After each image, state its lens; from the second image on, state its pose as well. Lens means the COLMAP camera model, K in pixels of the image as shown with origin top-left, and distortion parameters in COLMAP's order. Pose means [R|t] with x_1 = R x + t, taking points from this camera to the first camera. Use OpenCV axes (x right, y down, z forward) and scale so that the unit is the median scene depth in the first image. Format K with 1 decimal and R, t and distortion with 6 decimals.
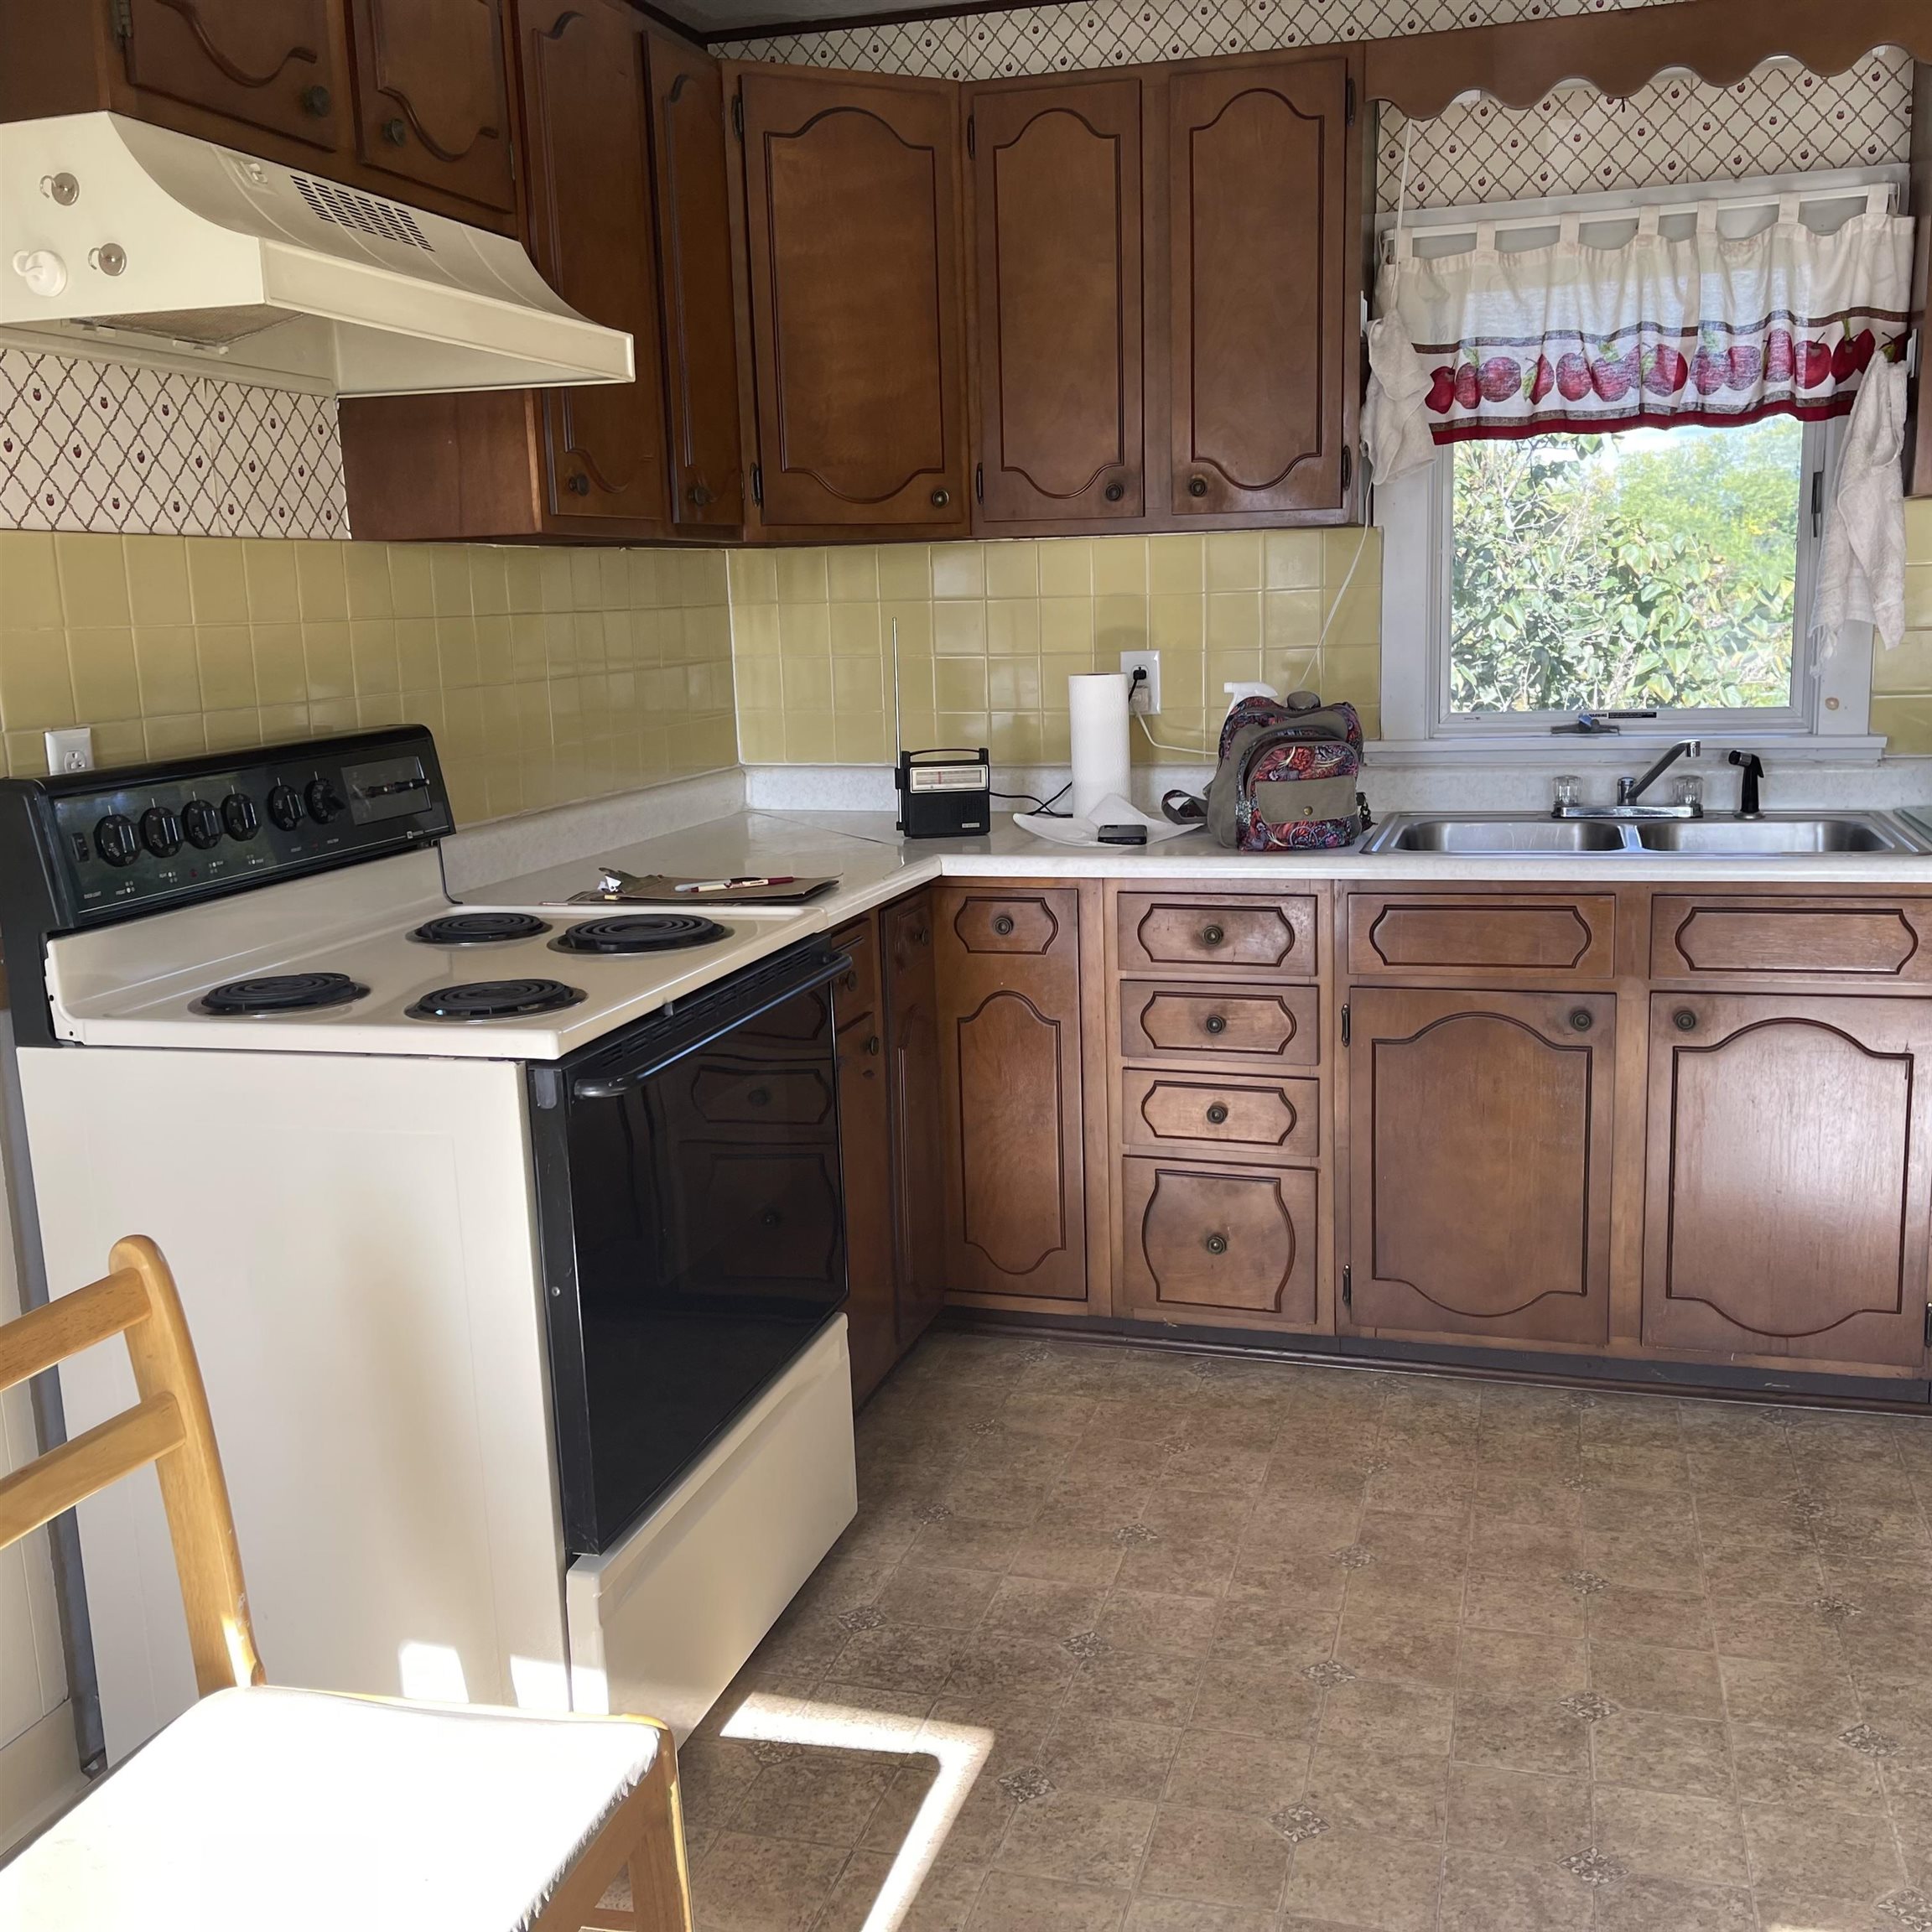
lens RADIAL K [[1960.0, 0, 979.4], [0, 1960.0, 948.5], [0, 0, 1]] dist [0.052837, -0.033976]
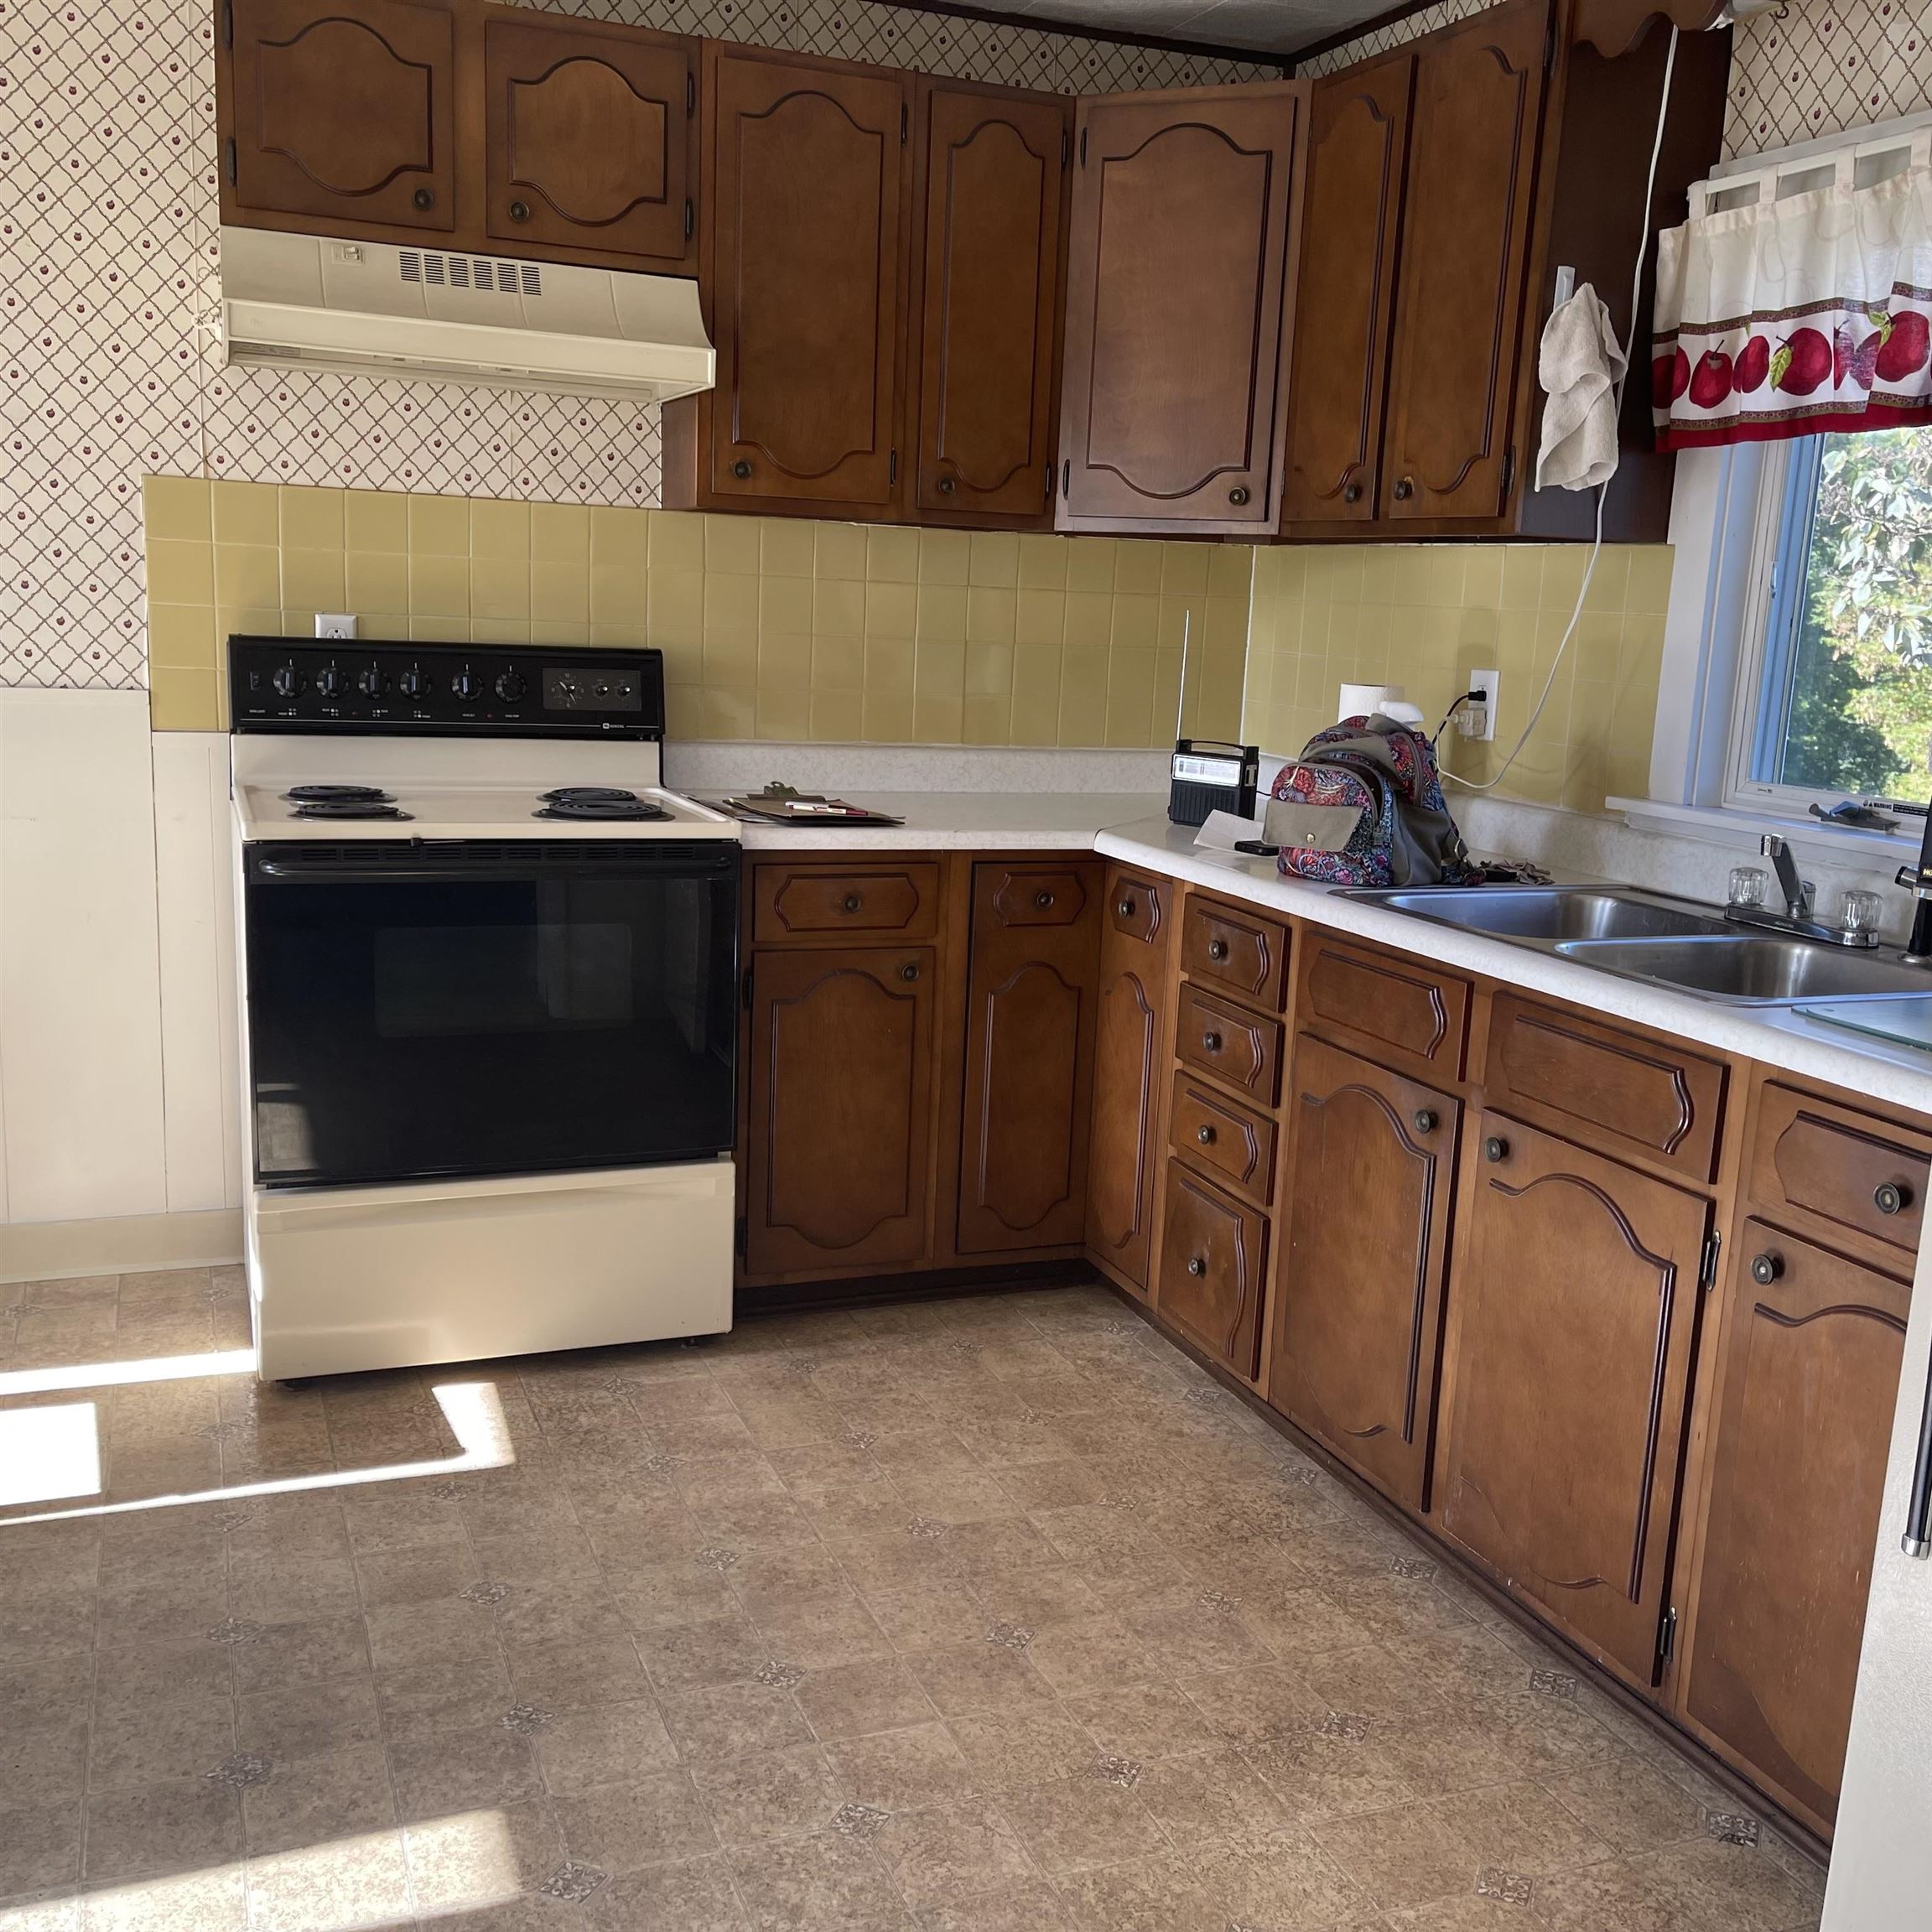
lens RADIAL K [[1954.1, 0, 966.0], [0, 1954.1, 966.0], [0, 0, 1]] dist [0.046955, -0.012384]
pose [[0.614243, 0.209472, -0.760807, 0.768490], [-0.206113, 0.973244, 0.101555, -0.070024], [0.761724, 0.094433, 0.640983, 0.280585]]
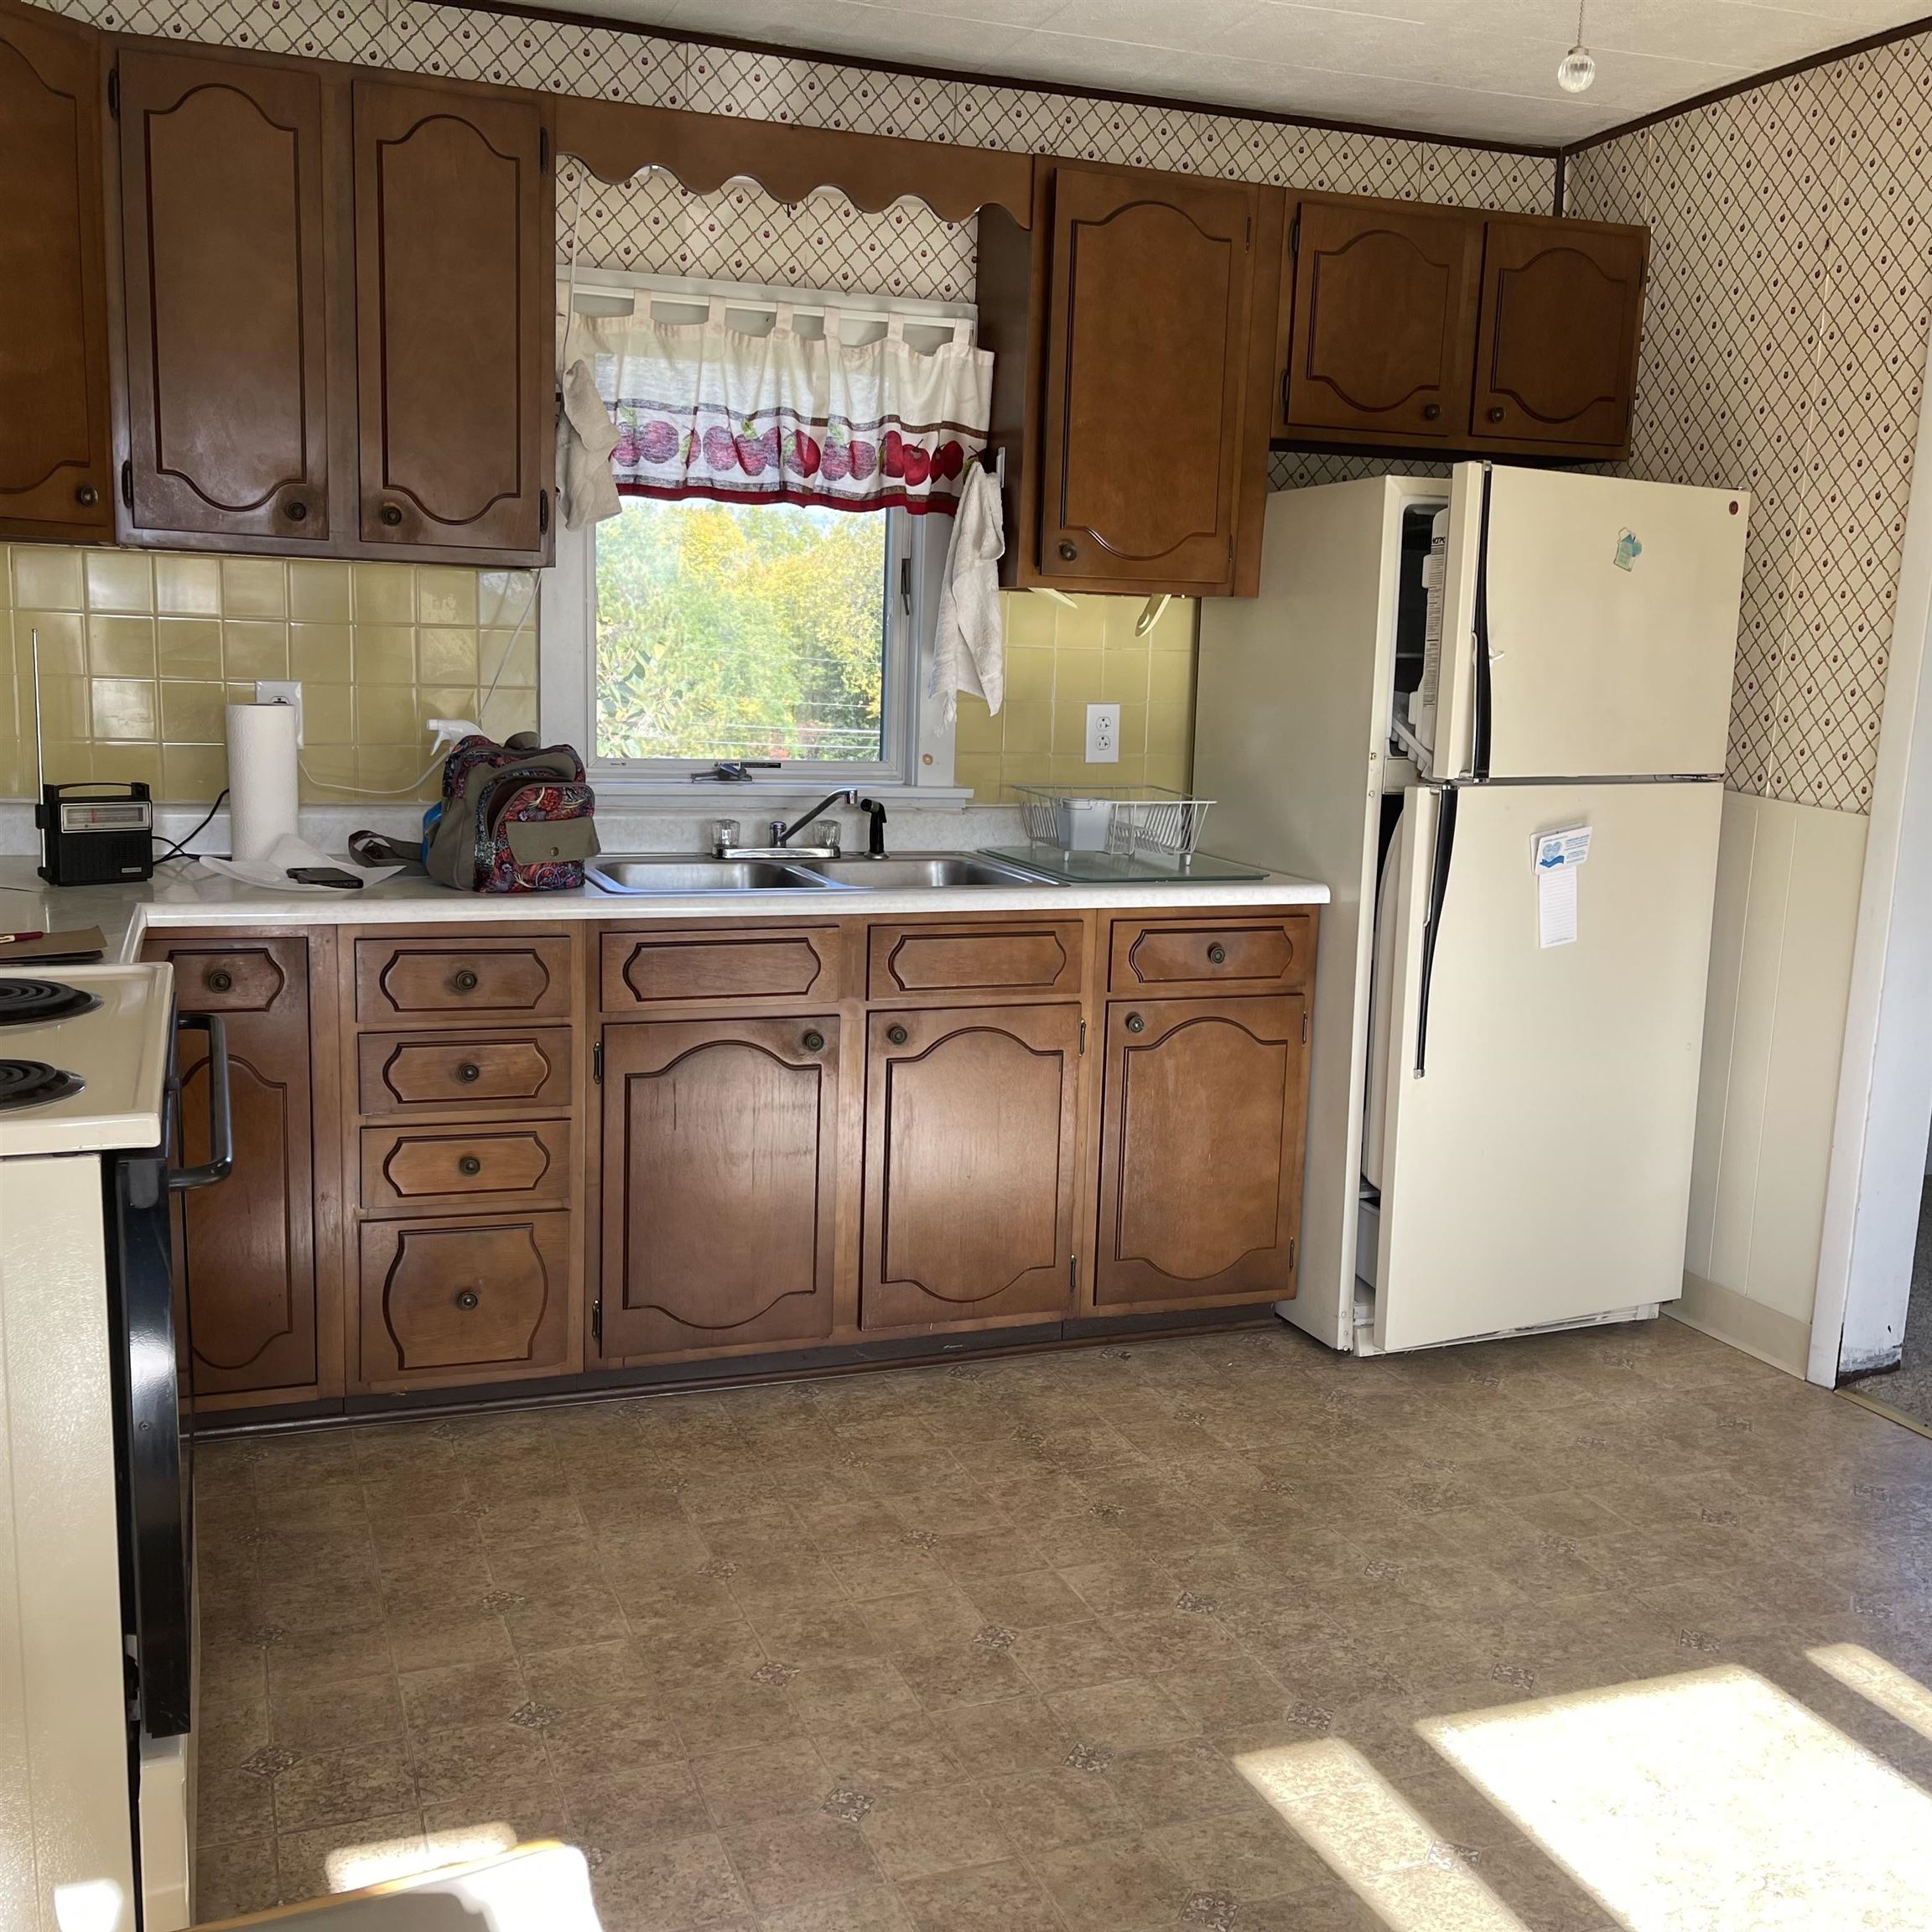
lens RADIAL K [[1976.1, 0, 964.0], [0, 1976.1, 973.5], [0, 0, 1]] dist [0.072906, -0.068190]
pose [[0.796773, -0.043133, 0.602737, -0.273006], [0.050278, 0.998723, 0.005008, -0.002467], [-0.602183, 0.026314, 0.797924, 0.066117]]
